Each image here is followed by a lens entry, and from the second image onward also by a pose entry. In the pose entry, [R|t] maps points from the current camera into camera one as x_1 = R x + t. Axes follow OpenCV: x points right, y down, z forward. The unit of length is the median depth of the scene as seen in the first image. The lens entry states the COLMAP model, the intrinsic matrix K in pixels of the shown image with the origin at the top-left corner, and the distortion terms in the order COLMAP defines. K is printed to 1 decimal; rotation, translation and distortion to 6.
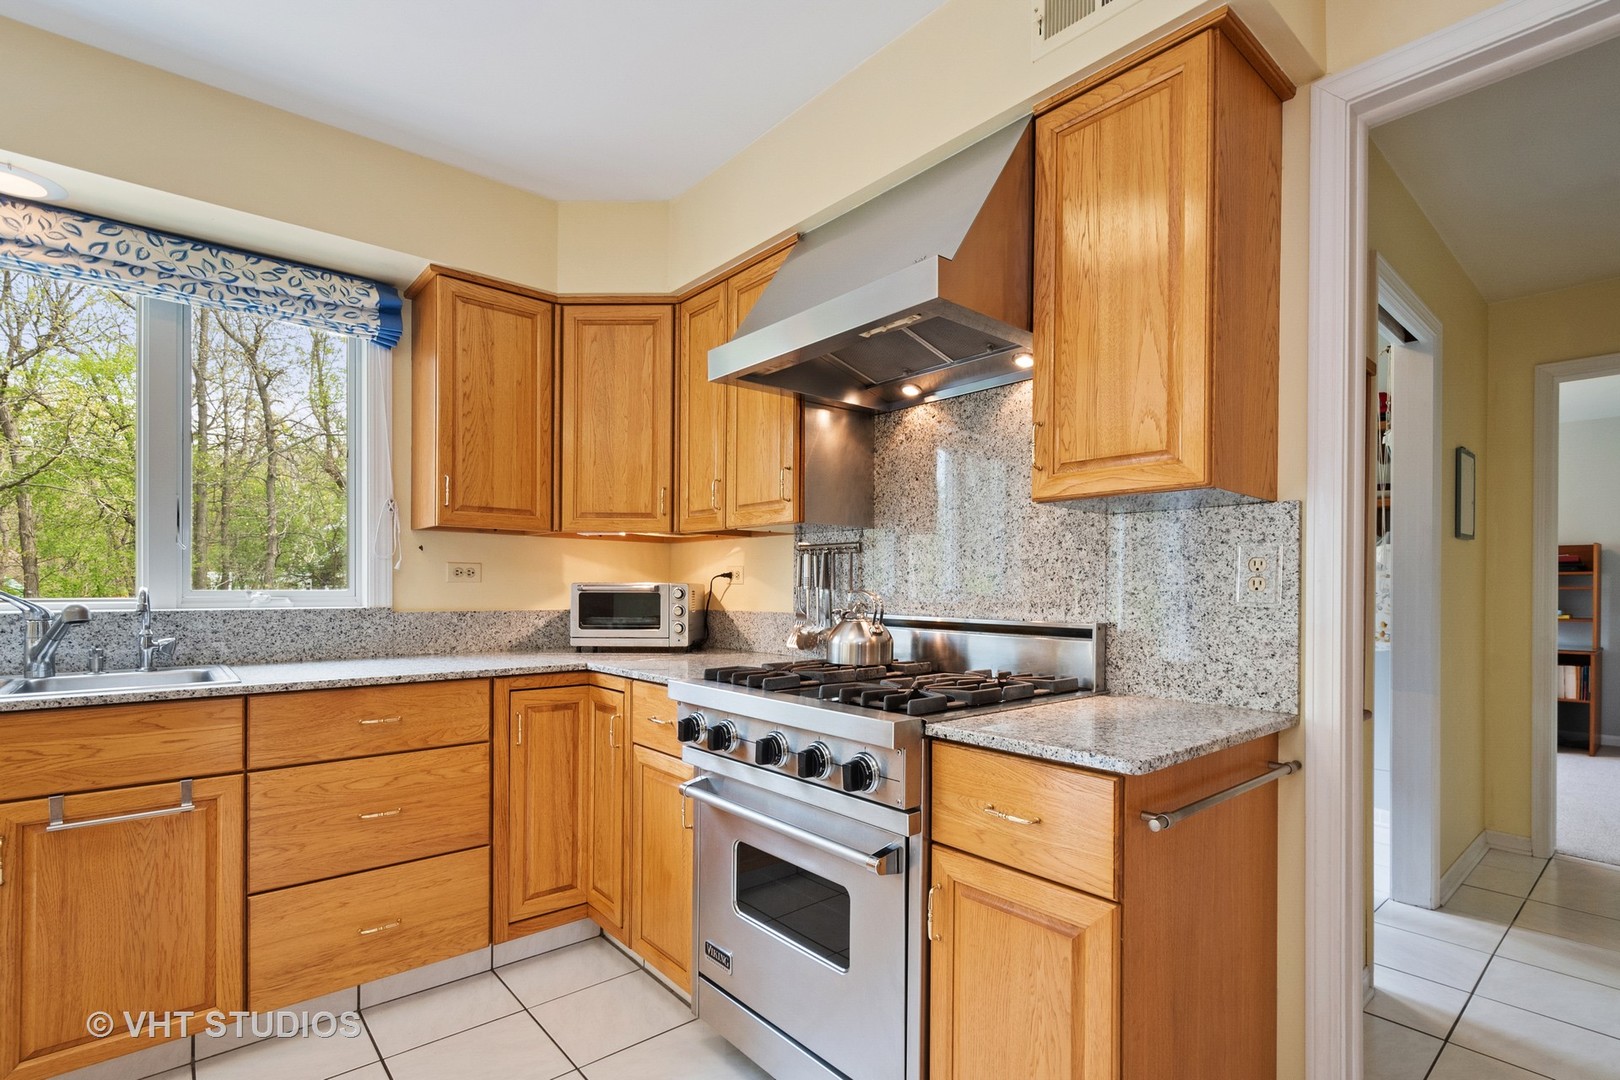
lens RADIAL K [[765.3, 0, 816.0], [0, 765.3, 588.5], [0, 0, 1]] dist [0.022009, -0.012896]
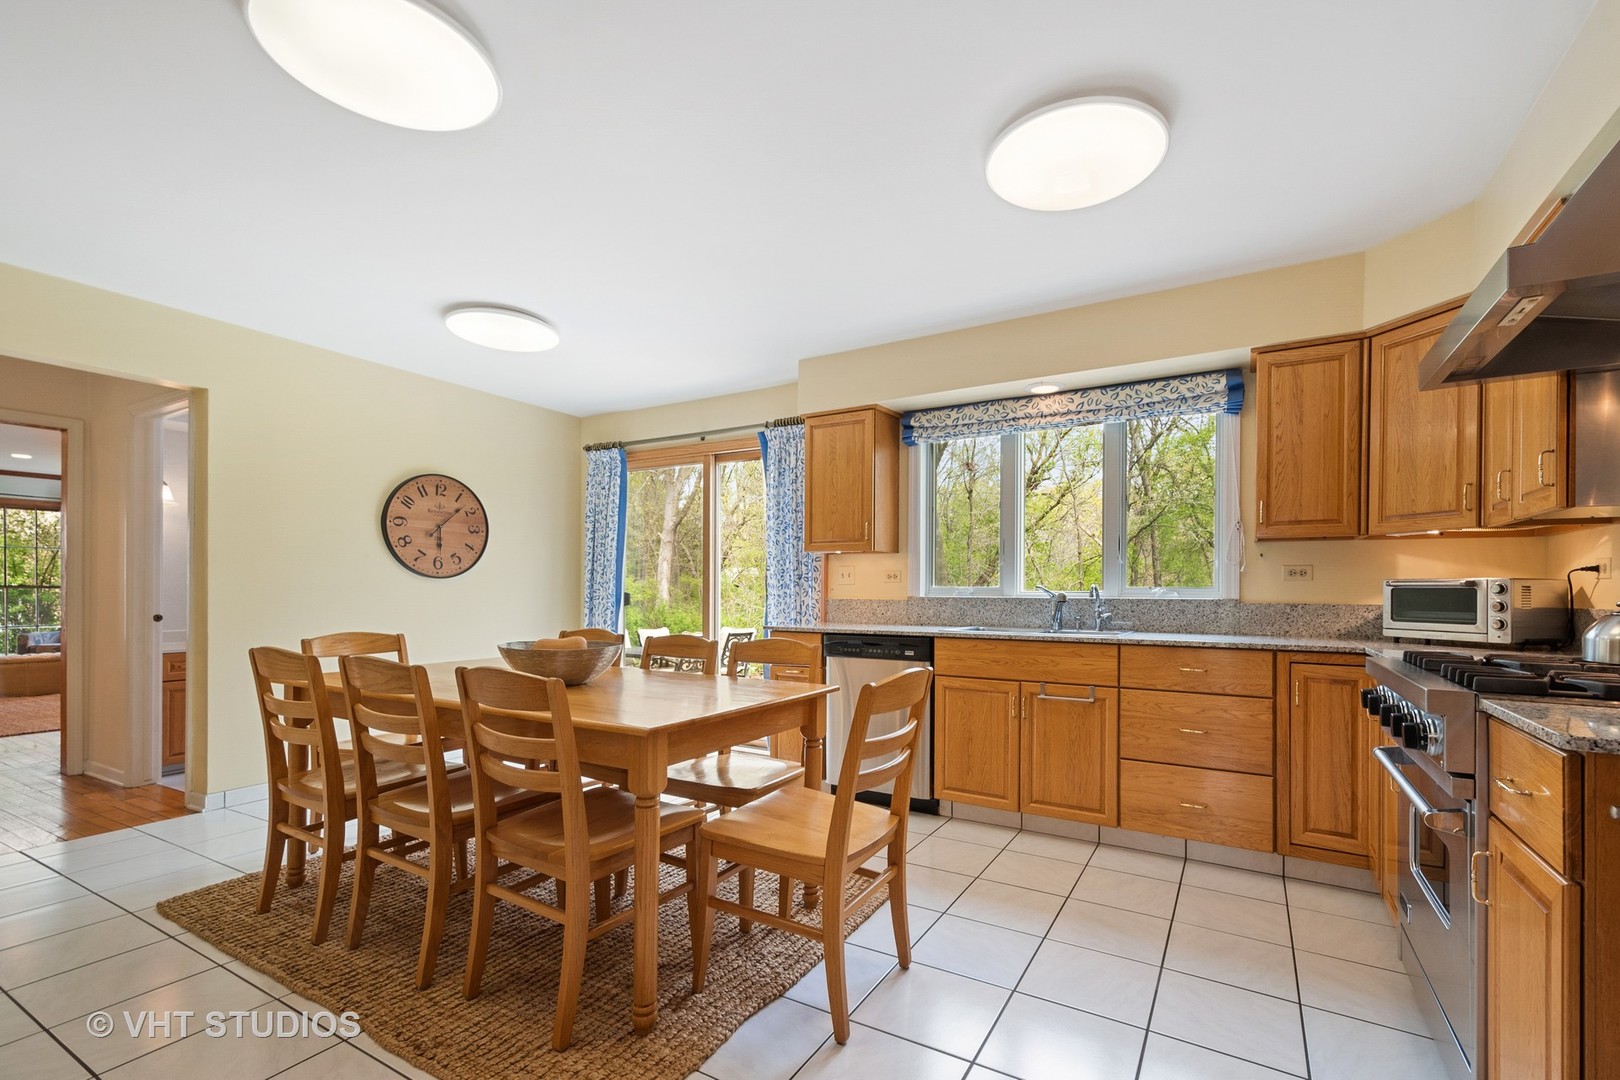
lens RADIAL K [[686.1, 0, 814.9], [0, 686.1, 589.6], [0, 0, 1]] dist [0.000026, -0.000090]
pose [[0.285079, -0.002113, -0.958502, 0.446838], [-0.009830, 0.999939, -0.005128, 0.022713], [0.958454, 0.010884, 0.285041, -0.090436]]
